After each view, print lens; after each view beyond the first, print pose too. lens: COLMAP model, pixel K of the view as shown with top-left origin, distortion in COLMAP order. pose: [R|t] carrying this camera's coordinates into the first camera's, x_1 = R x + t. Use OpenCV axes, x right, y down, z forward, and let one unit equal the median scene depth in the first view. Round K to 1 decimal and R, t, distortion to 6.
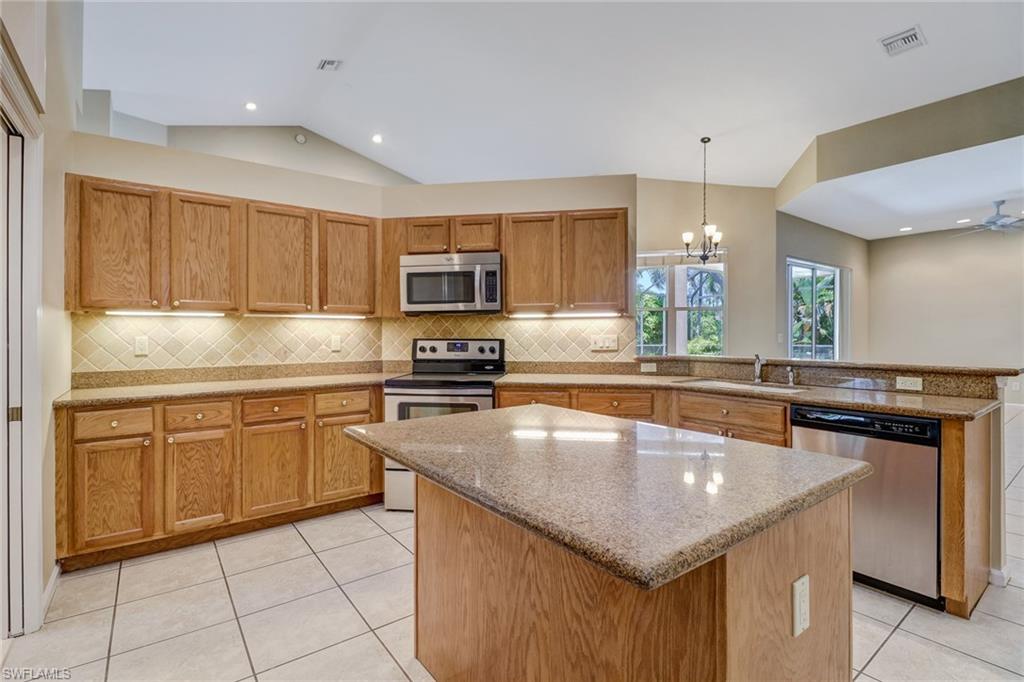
lens RADIAL K [[486.4, 0, 518.0], [0, 486.4, 336.6], [0, 0, 1]] dist [-0.000759, -0.000249]
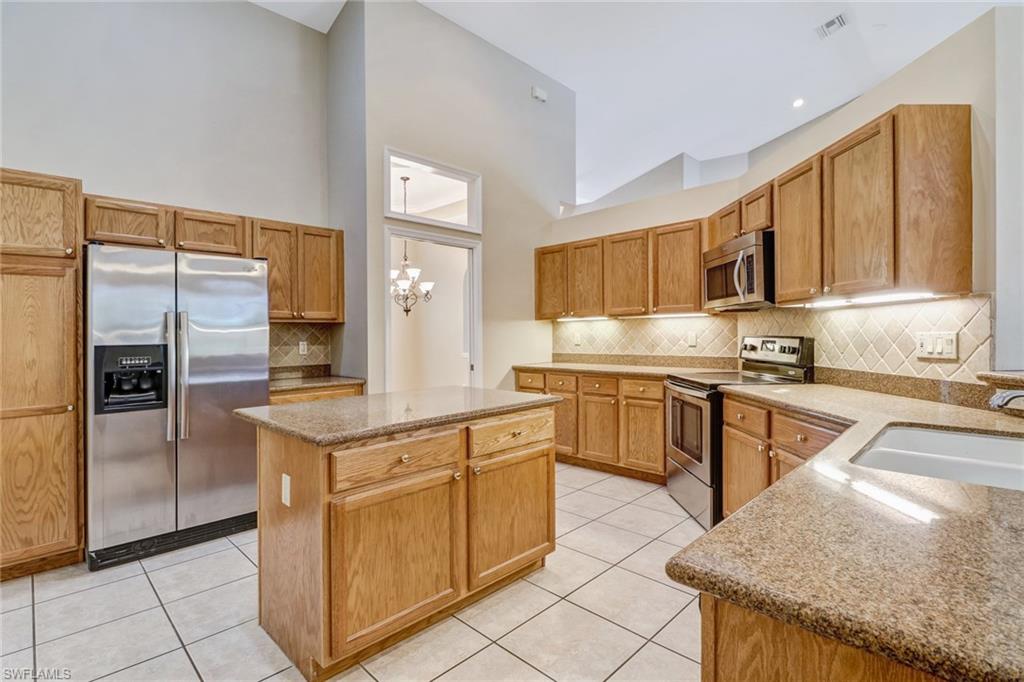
lens RADIAL K [[480.9, 0, 510.5], [0, 480.9, 334.6], [0, 0, 1]] dist [-0.008248, -0.001115]
pose [[0.142573, 0.005127, -0.989771, 0.720370], [0.006960, 0.999957, 0.006182, -0.006773], [0.989760, -0.007770, 0.142531, 0.487037]]
